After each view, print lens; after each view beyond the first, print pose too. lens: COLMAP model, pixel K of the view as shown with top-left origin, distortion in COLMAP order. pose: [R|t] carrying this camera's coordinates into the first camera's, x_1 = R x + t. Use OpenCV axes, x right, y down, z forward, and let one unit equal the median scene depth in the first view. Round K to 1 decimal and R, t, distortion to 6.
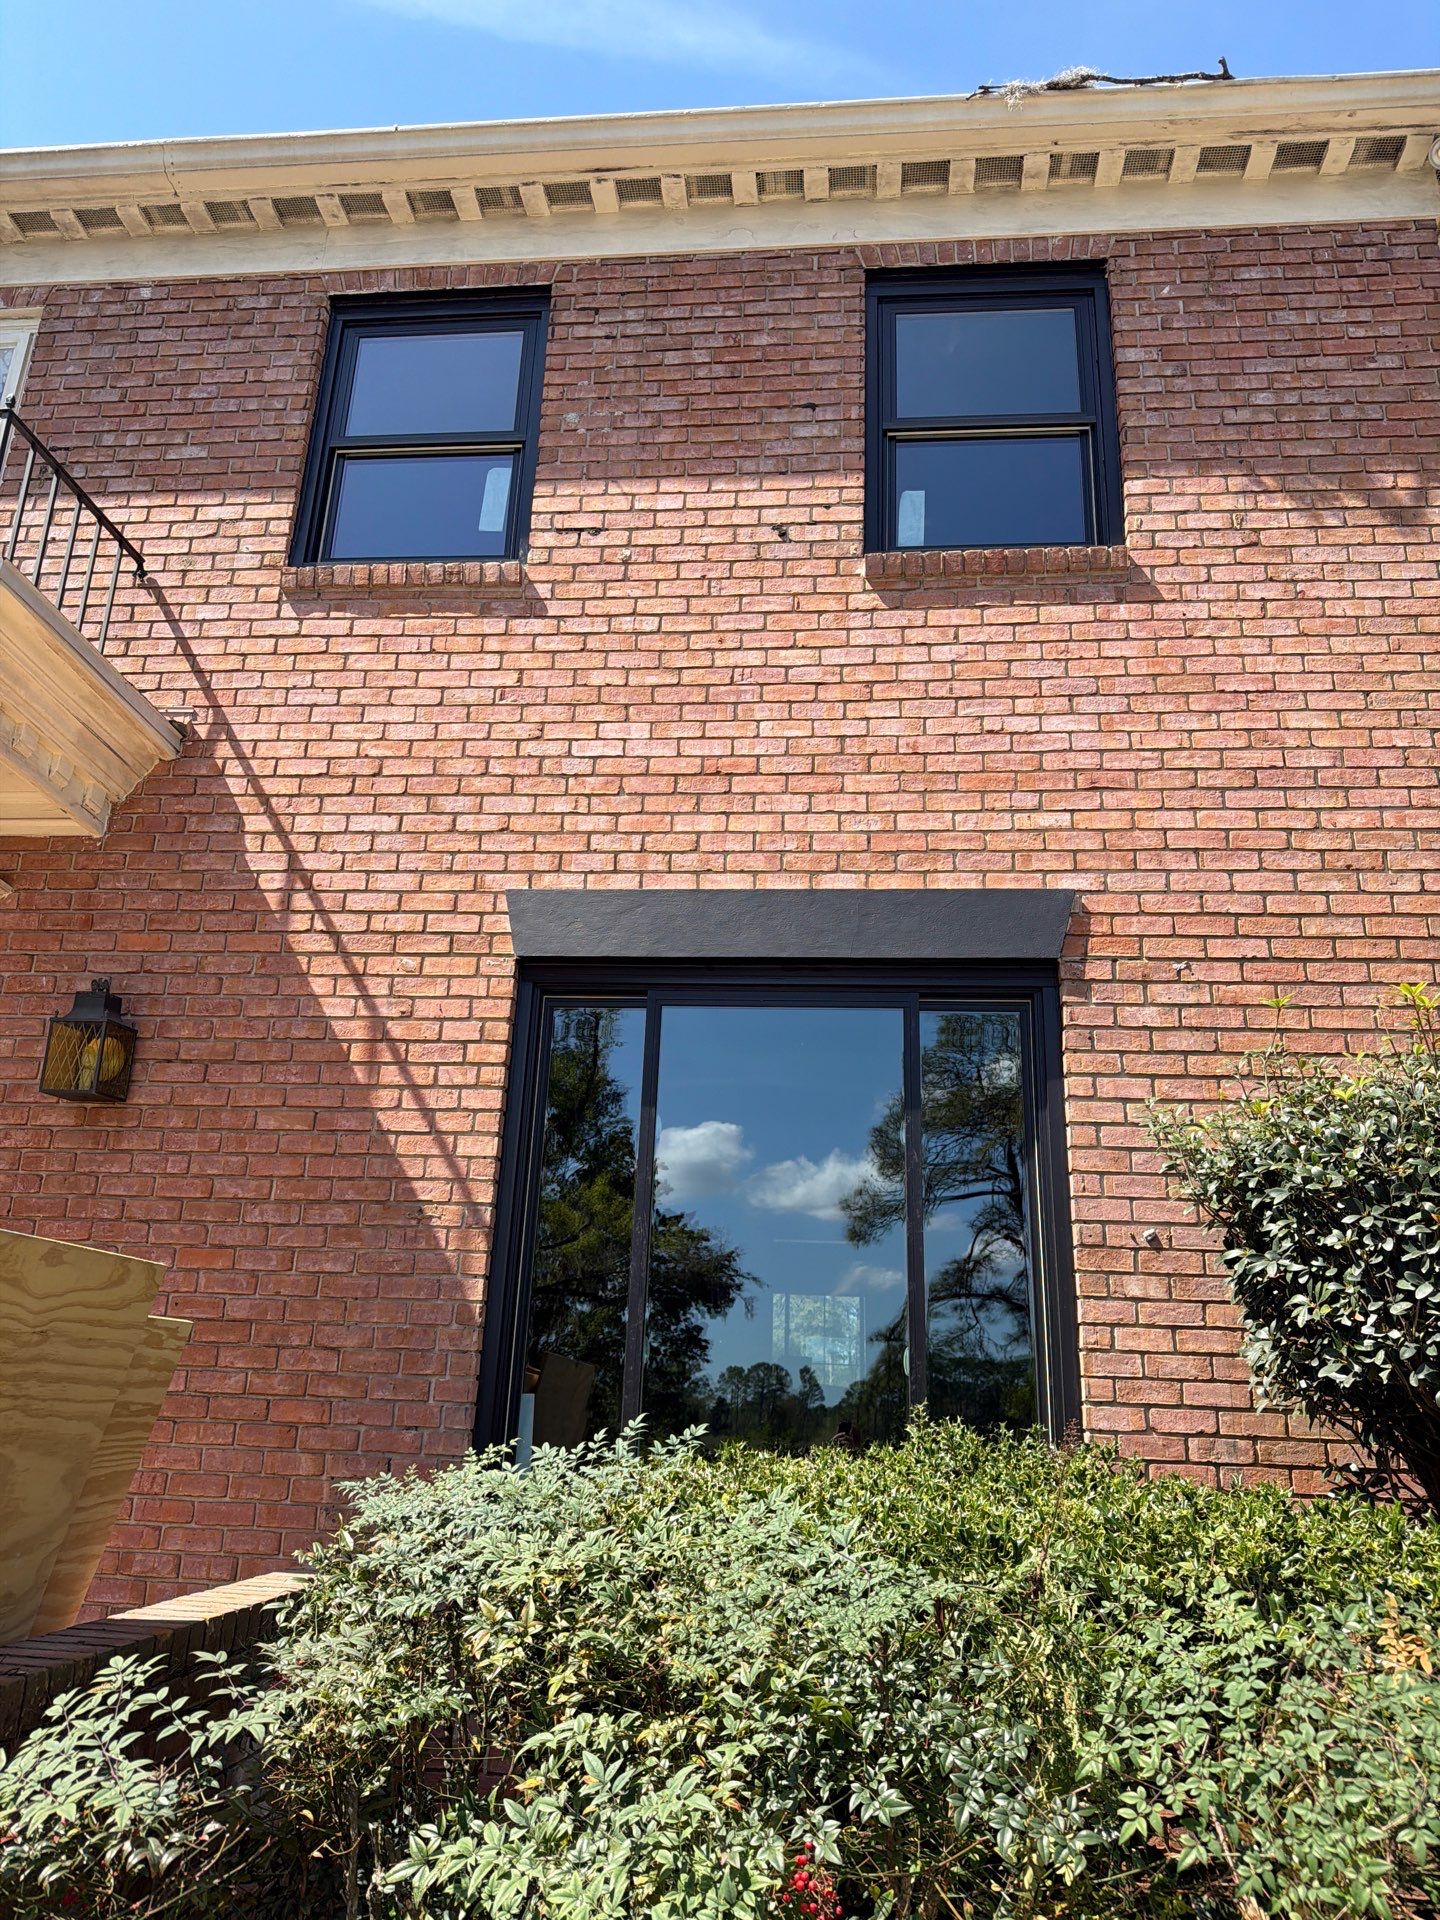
lens RADIAL K [[1324.0, 0, 720.0], [0, 1324.0, 960.0], [0, 0, 1]] dist [0.190759, -0.413561]
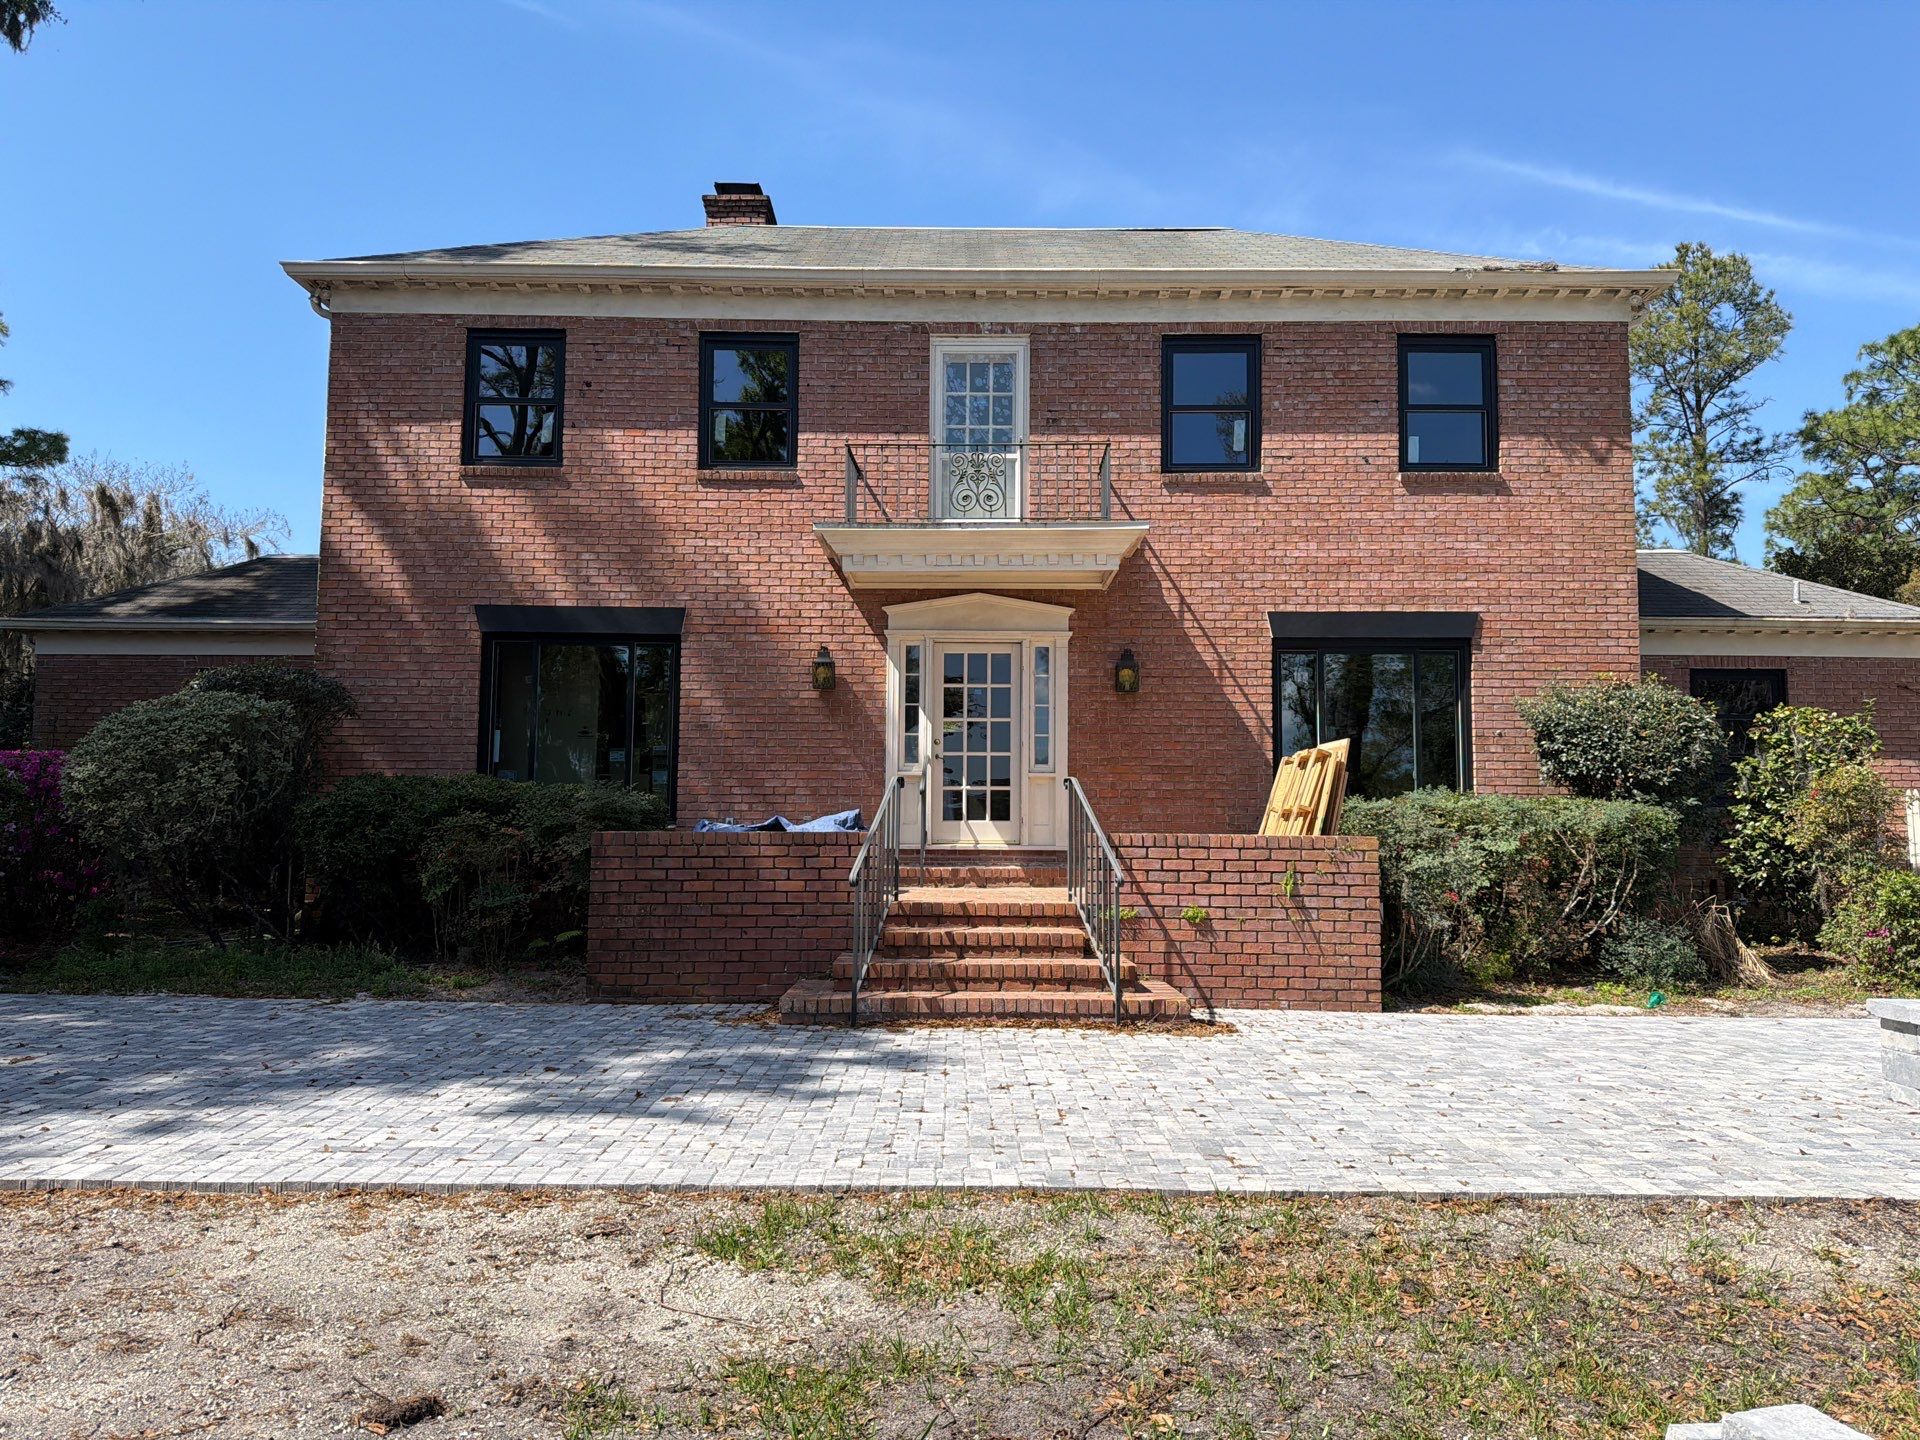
lens RADIAL K [[1324.0, 0, 963.4], [0, 1324.0, 732.3], [0, 0, 1]] dist [0.190759, -0.413561]
pose [[0.995367, -0.022325, 0.093520, -0.994236], [-0.000807, 0.970696, 0.240308, -0.448806], [-0.096144, -0.239270, 0.966181, -1.554076]]
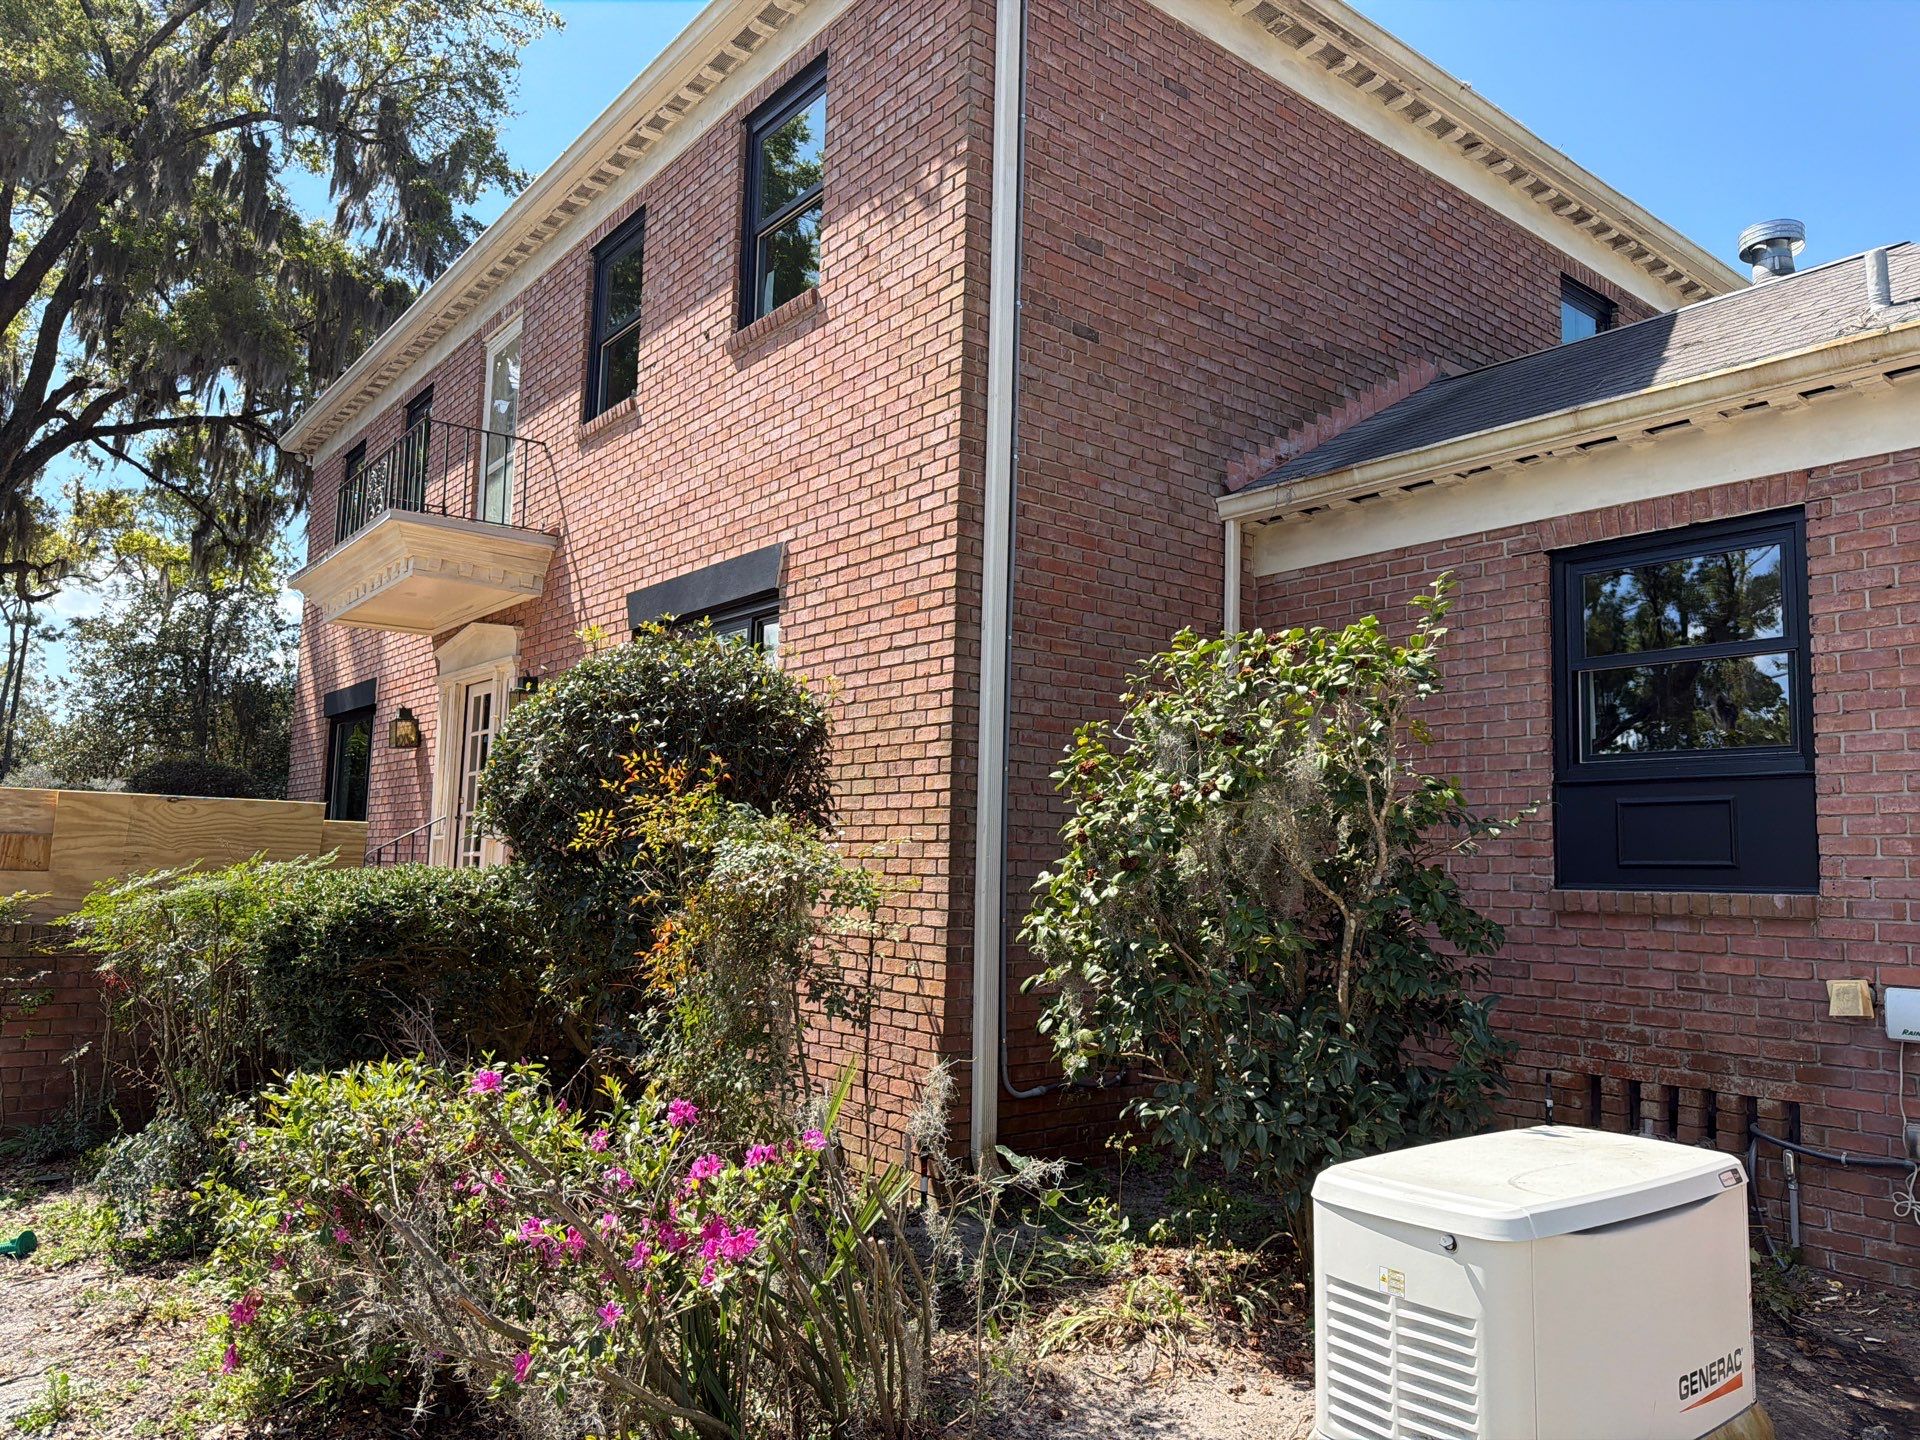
lens RADIAL K [[1332.2, 0, 965.3], [0, 1332.2, 739.9], [0, 0, 1]] dist [0.076086, -0.111771]
pose [[0.696450, -0.090693, -0.711851, 1.426702], [0.229149, 0.968153, 0.100844, 0.061933], [0.680035, -0.233353, 0.695053, -0.022653]]
